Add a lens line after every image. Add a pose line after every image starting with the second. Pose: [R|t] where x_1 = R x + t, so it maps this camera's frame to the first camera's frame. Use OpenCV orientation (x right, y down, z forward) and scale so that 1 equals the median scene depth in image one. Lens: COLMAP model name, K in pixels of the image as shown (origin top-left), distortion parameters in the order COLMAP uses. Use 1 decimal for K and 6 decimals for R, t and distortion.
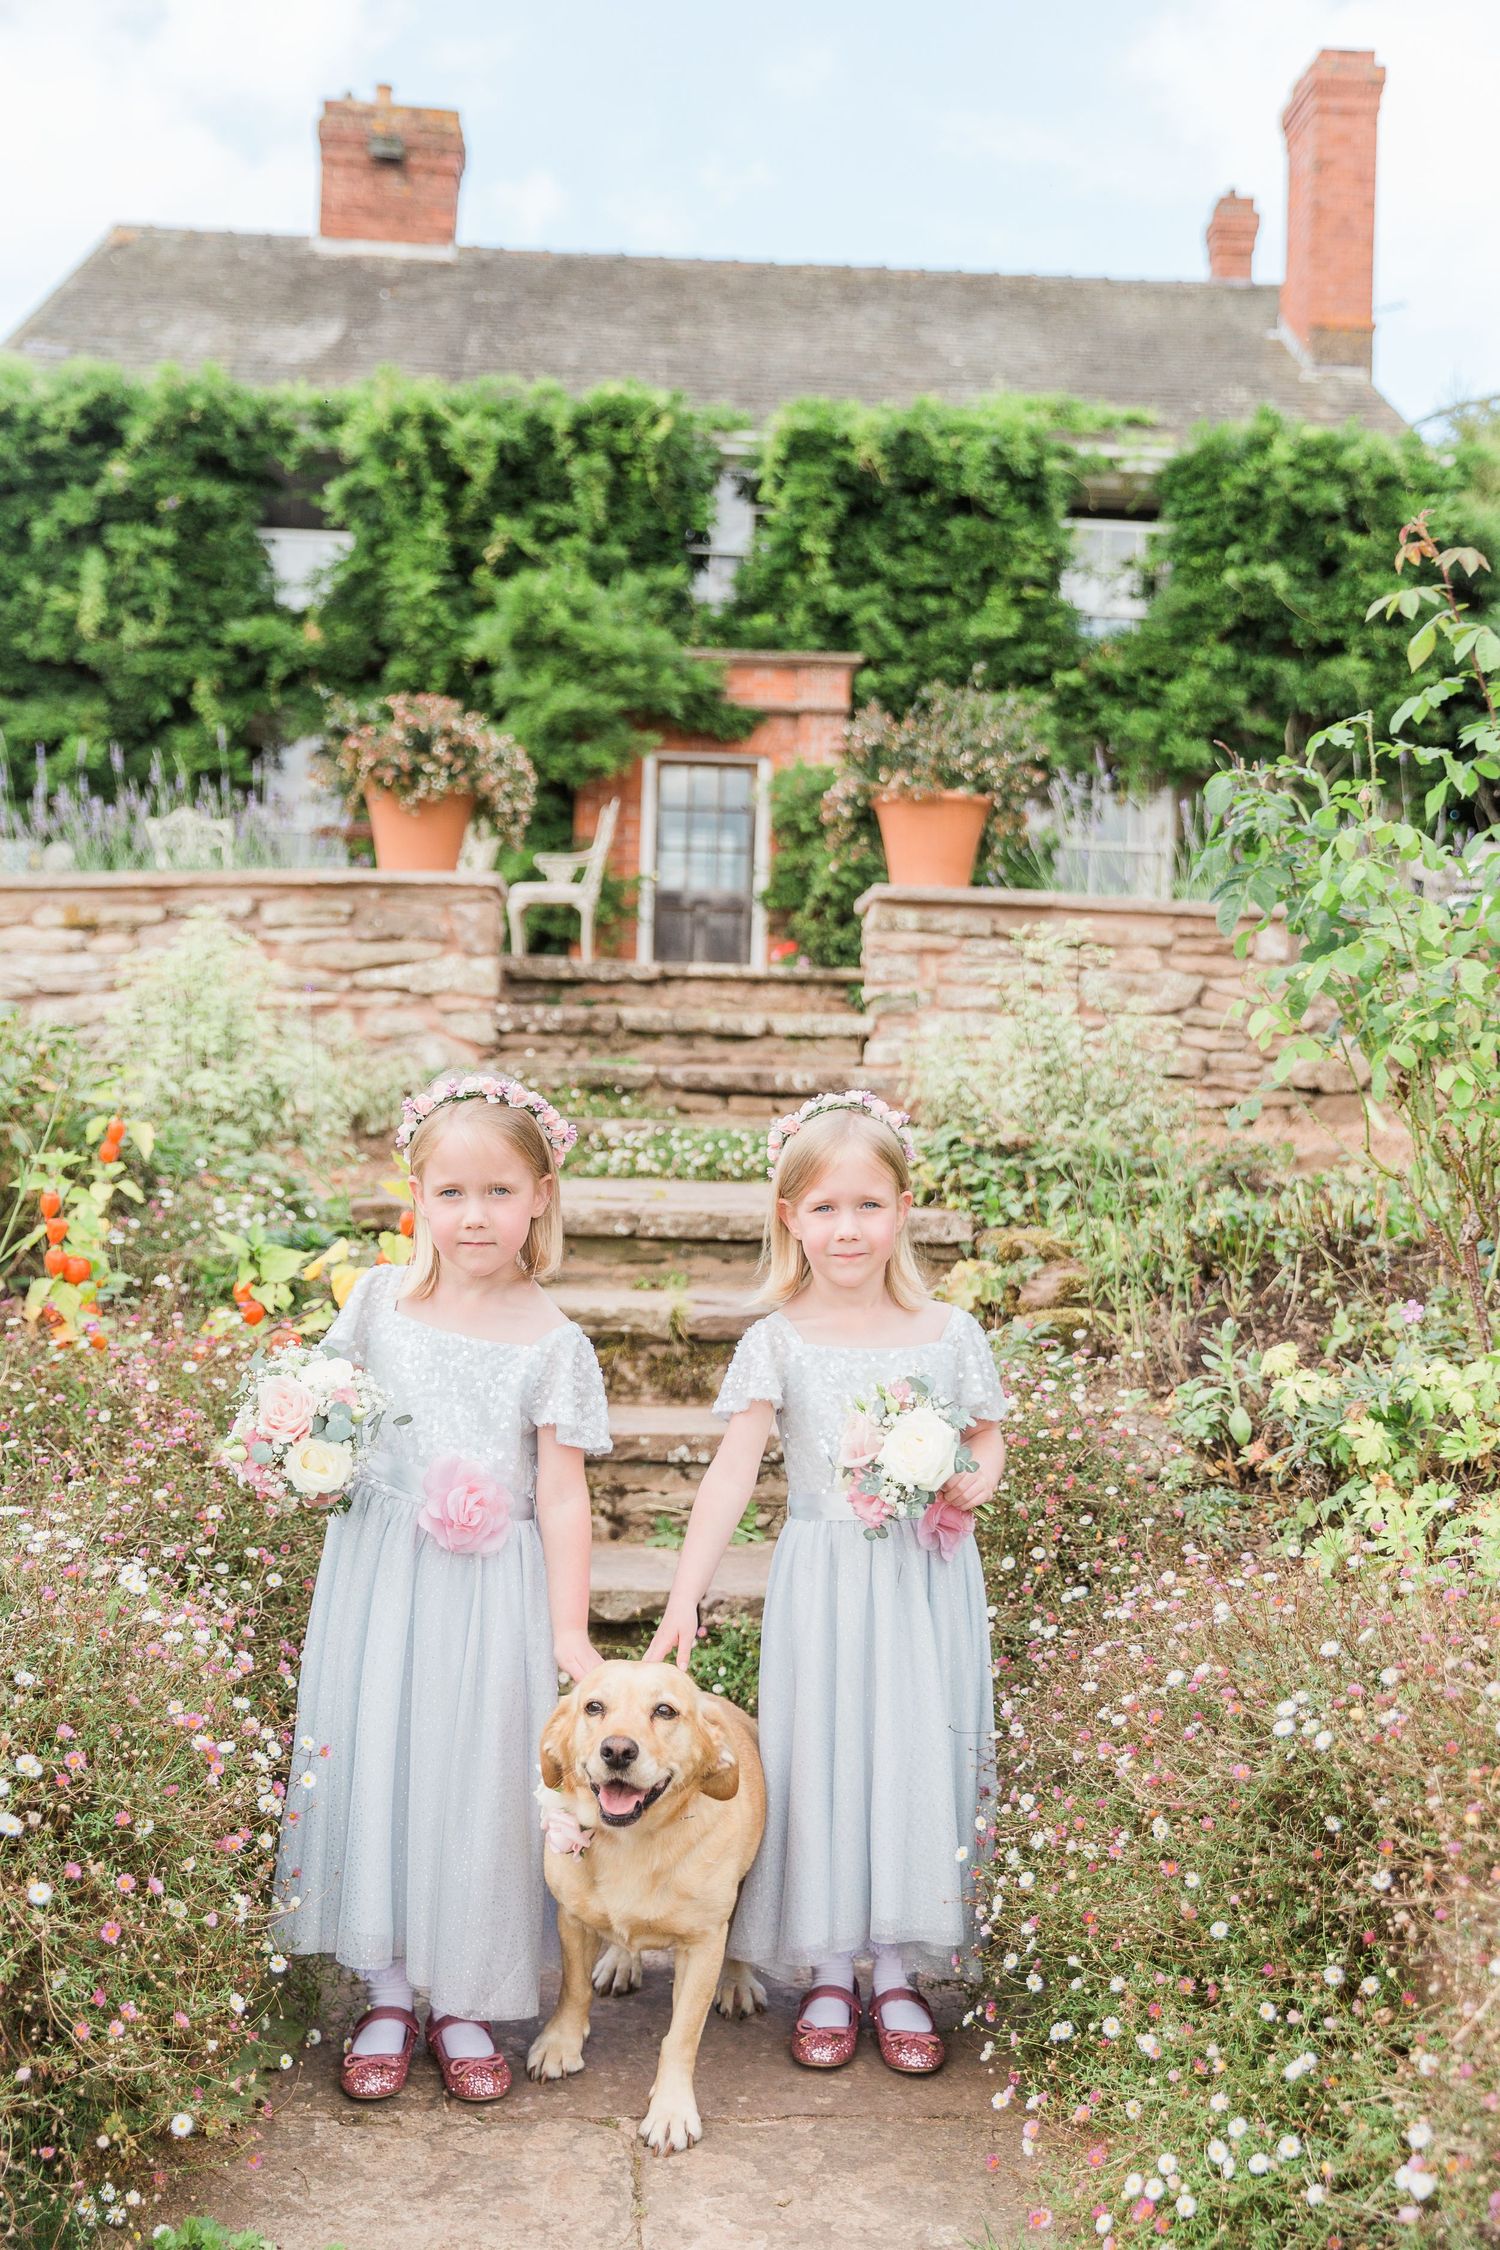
lens RADIAL K [[2280.1, 0, 743.5], [0, 2280.1, 1125.7], [0, 0, 1]] dist [0.027828, 0.000000]
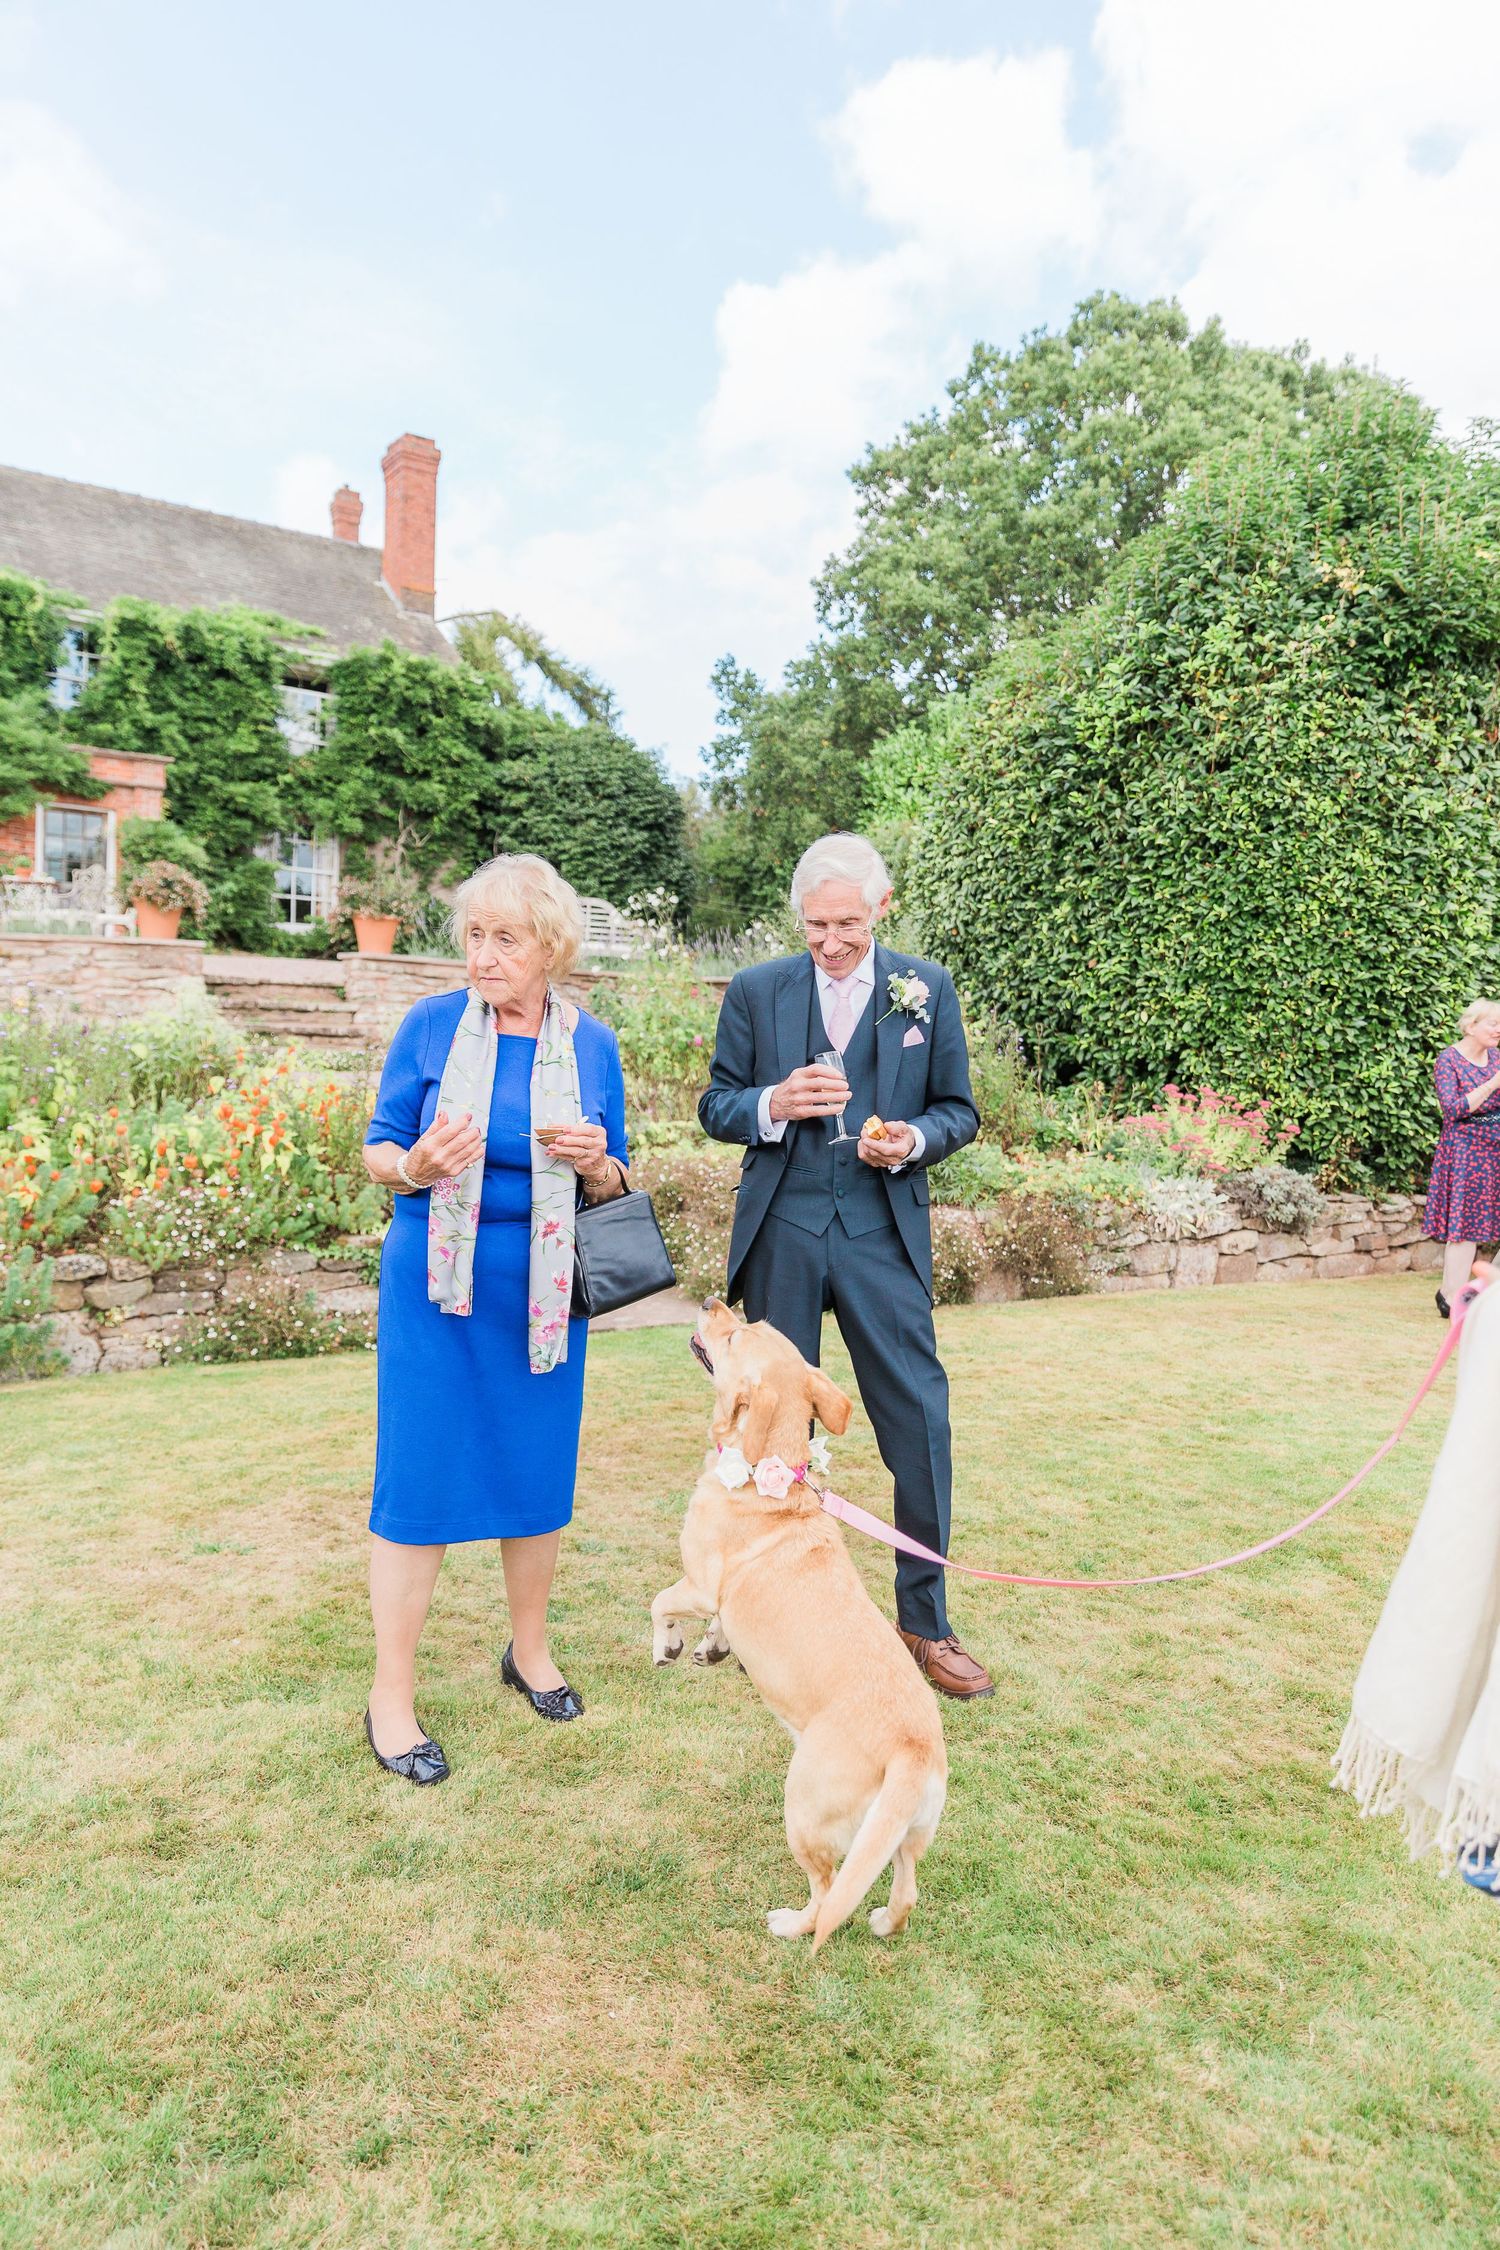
lens RADIAL K [[2280.1, 0, 750.4], [0, 2280.1, 1124.5], [0, 0, 1]] dist [0.027828, 0.000000]
pose [[0.857800, -0.019750, 0.513604, -0.476975], [-0.019969, 0.997227, 0.071697, -0.057151], [-0.513596, -0.071758, 0.855026, -0.765492]]
